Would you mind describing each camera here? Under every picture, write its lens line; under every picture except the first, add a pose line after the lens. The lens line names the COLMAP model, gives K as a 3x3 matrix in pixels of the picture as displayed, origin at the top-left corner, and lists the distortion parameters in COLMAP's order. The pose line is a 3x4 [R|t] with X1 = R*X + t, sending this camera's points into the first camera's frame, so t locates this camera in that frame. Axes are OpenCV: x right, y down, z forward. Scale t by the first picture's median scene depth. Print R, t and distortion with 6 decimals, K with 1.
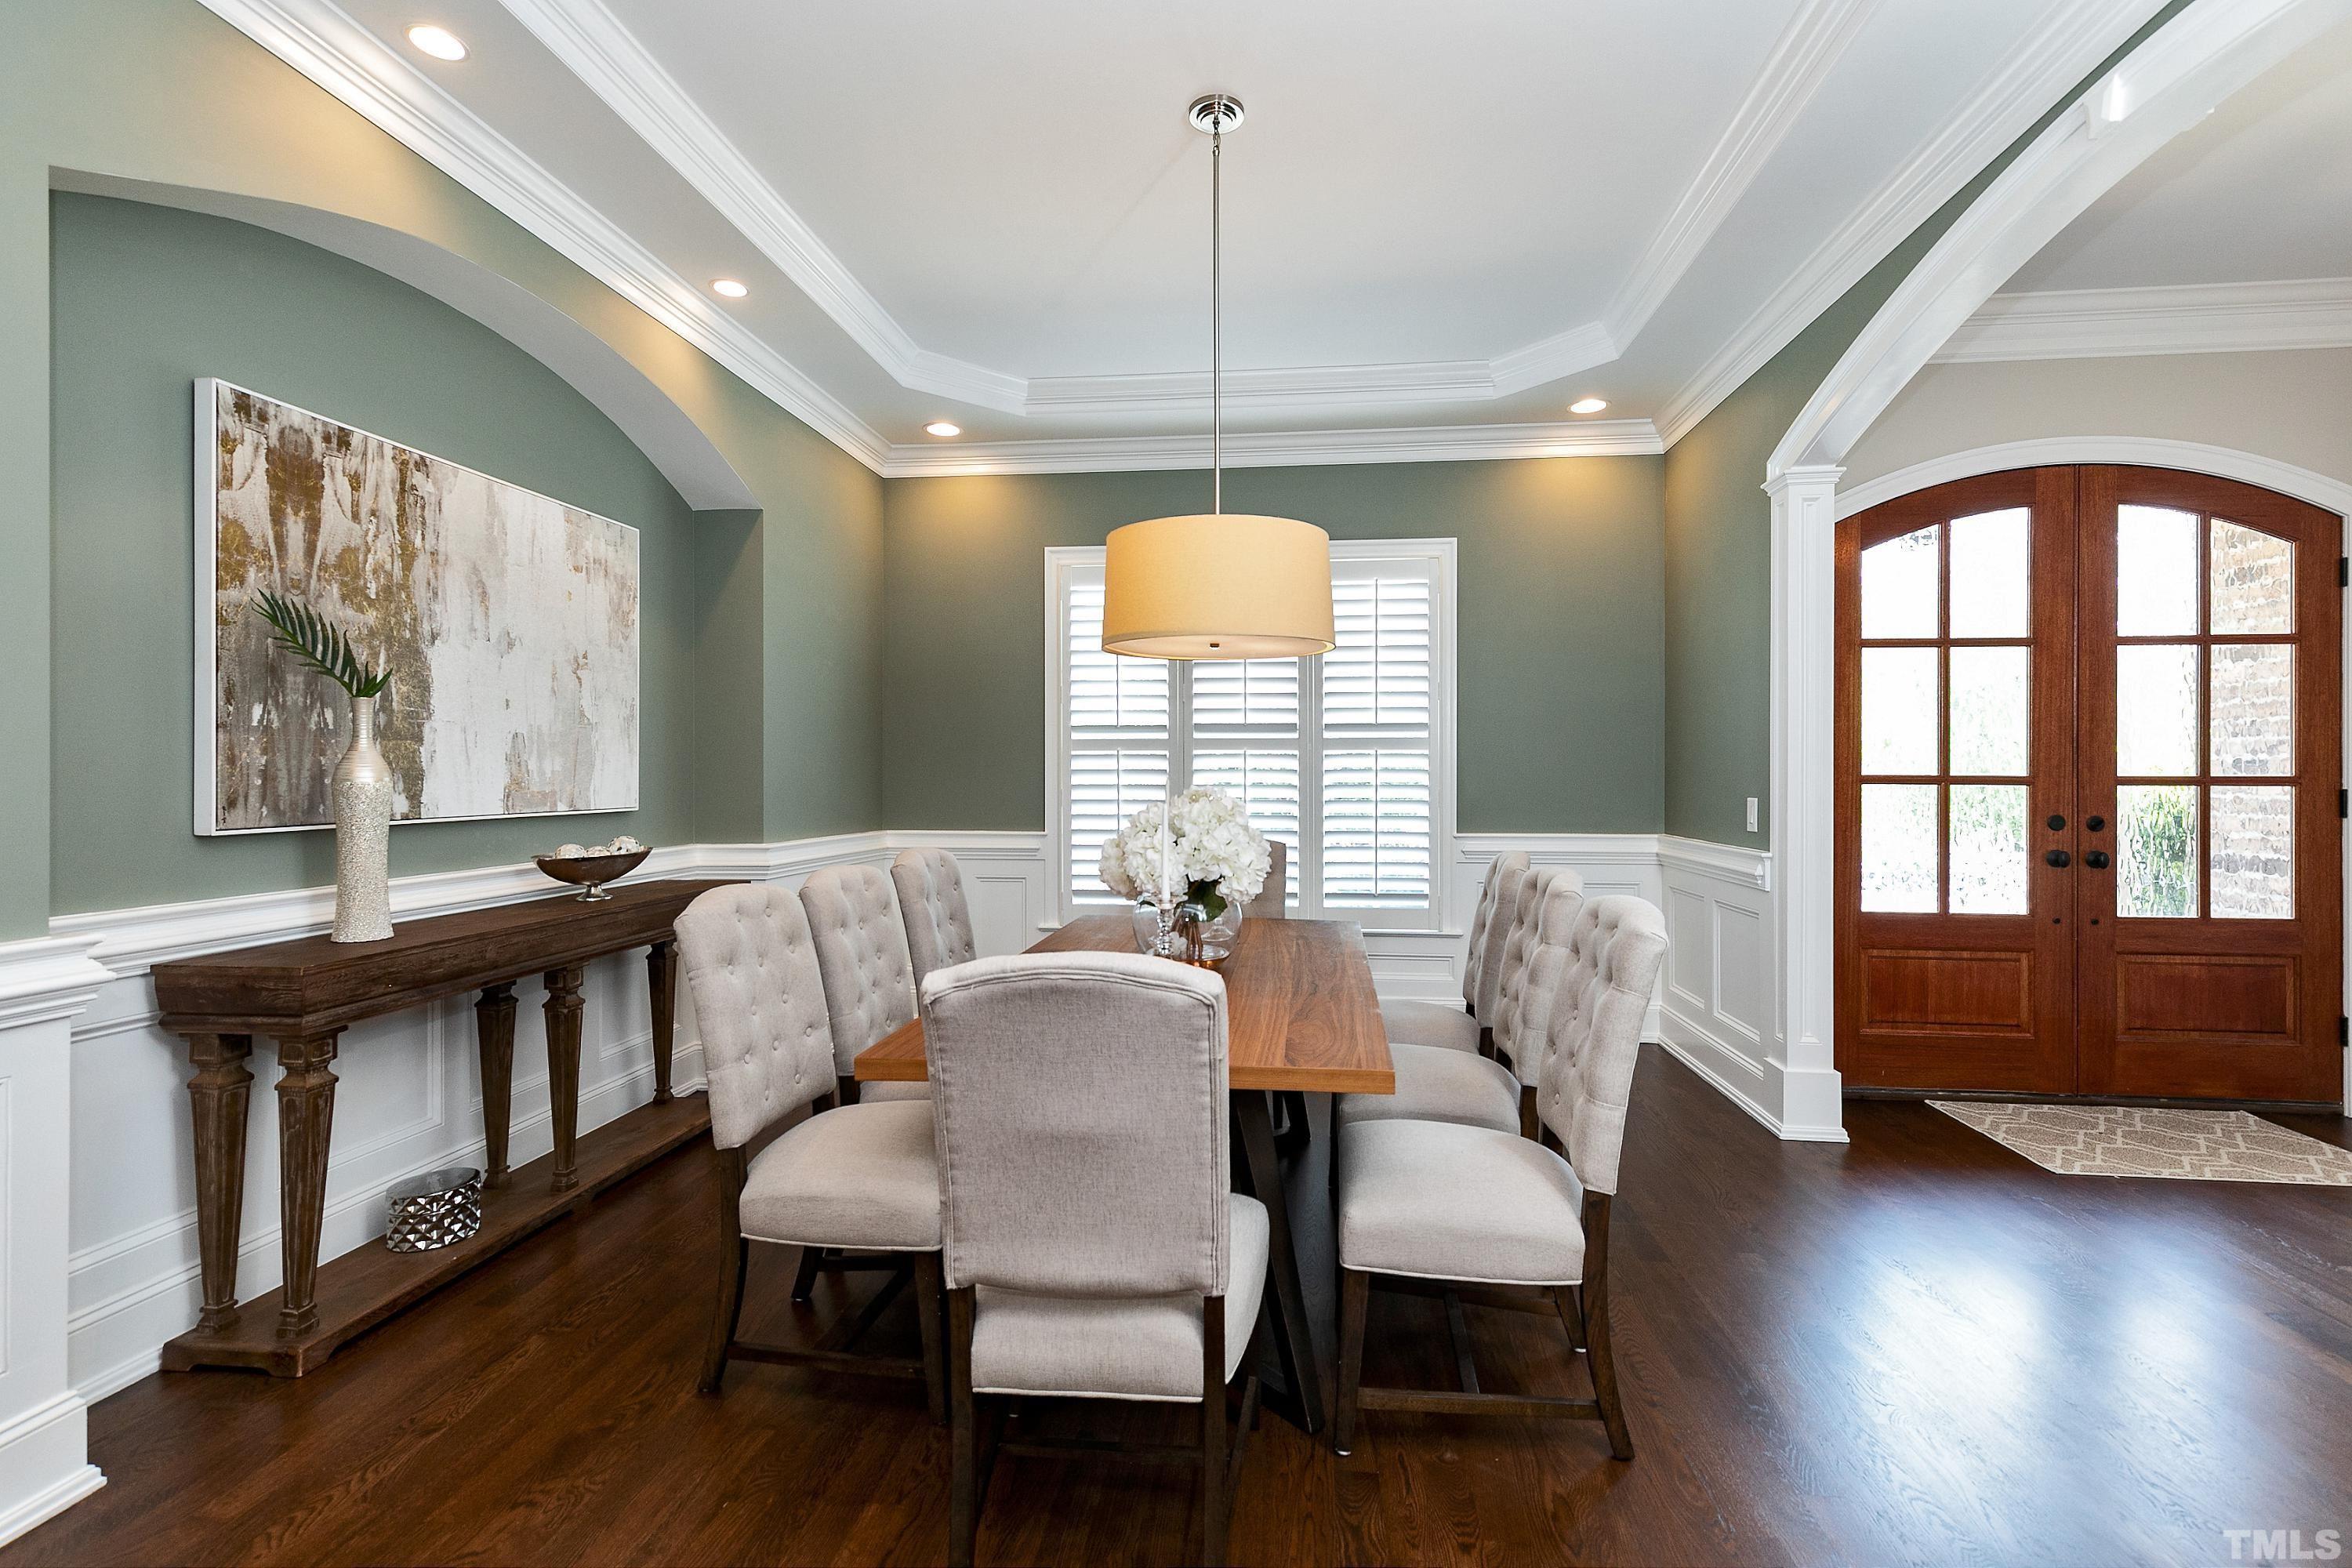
lens RADIAL K [[1075.3, 0, 1185.5], [0, 1075.3, 769.5], [0, 0, 1]] dist [0.012507, -0.001931]
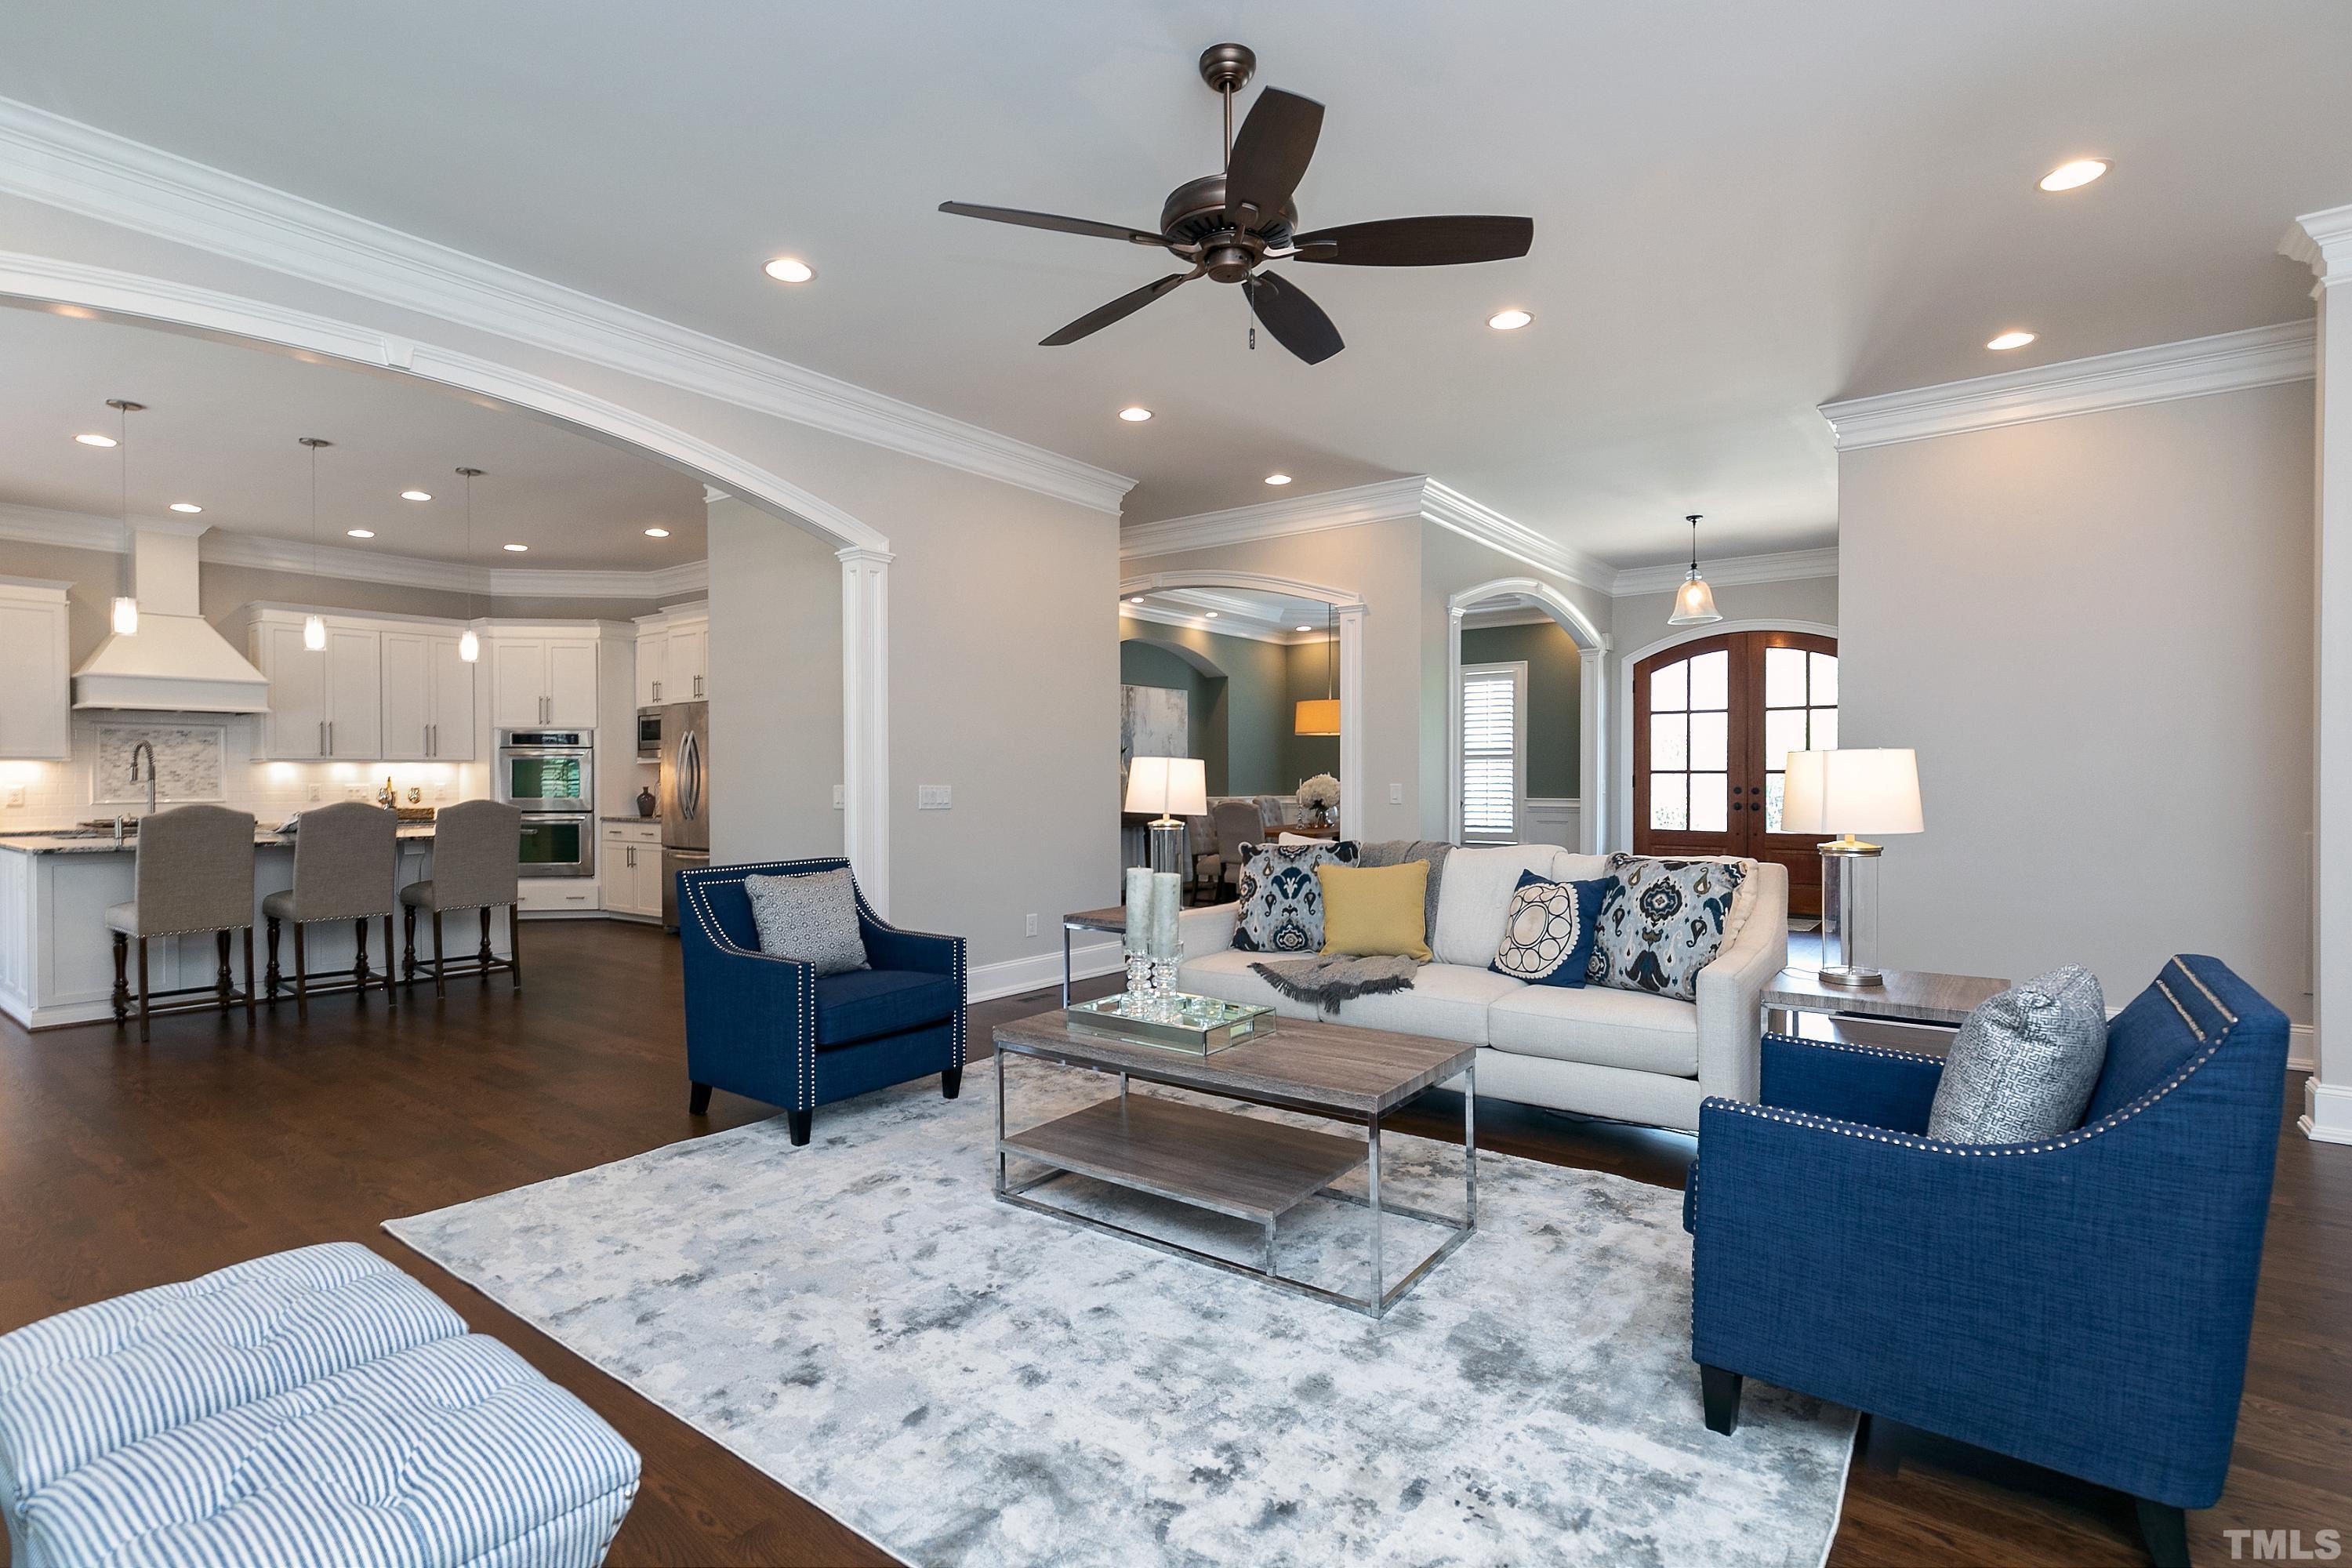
lens RADIAL K [[1120.6, 0, 1188.7], [0, 1120.6, 776.2], [0, 0, 1]] dist [0.005787, -0.002019]
pose [[0.869457, -0.005213, -0.493981, 0.969714], [0.007107, 0.999973, 0.001957, 0.006601], [0.493957, -0.005212, 0.869471, -1.601622]]
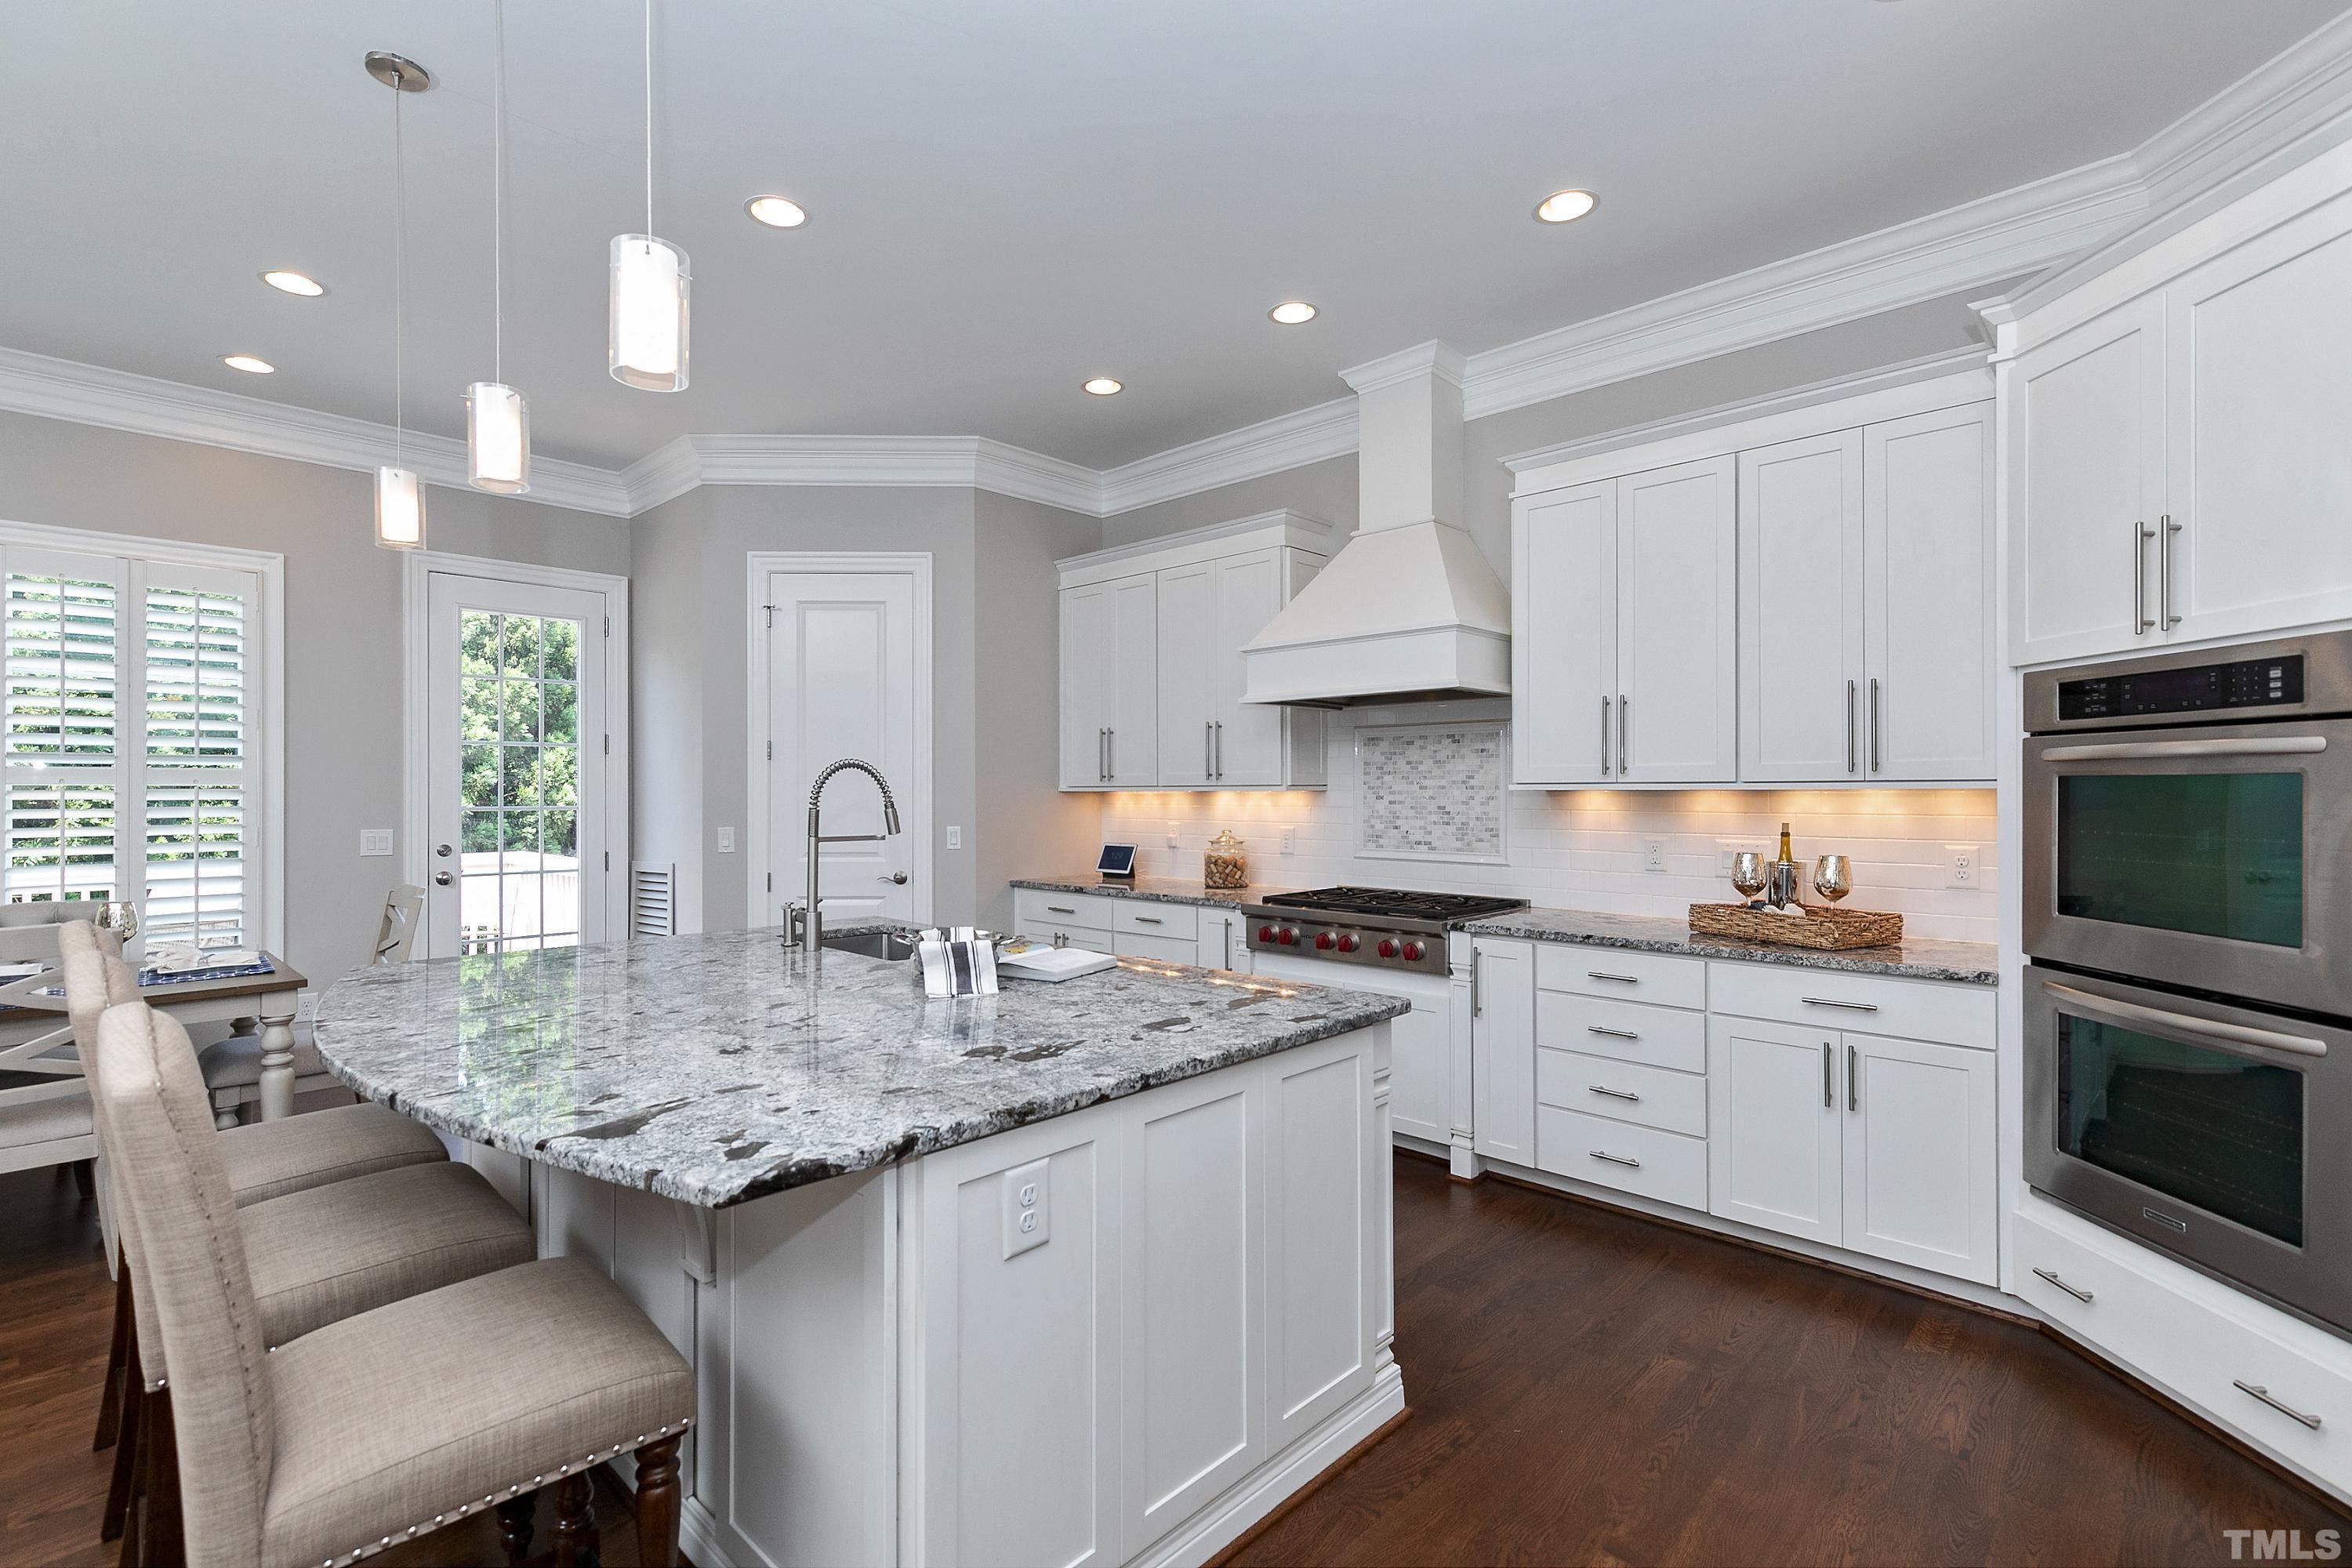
lens RADIAL K [[1075.3, 0, 1157.3], [0, 1075.3, 787.4], [0, 0, 1]] dist [0.012507, -0.001931]
pose [[-0.608557, -0.001768, -0.793508, -0.555579], [0.004037, 0.999978, -0.005324, -0.024936], [0.793500, -0.006443, -0.608536, -0.333139]]
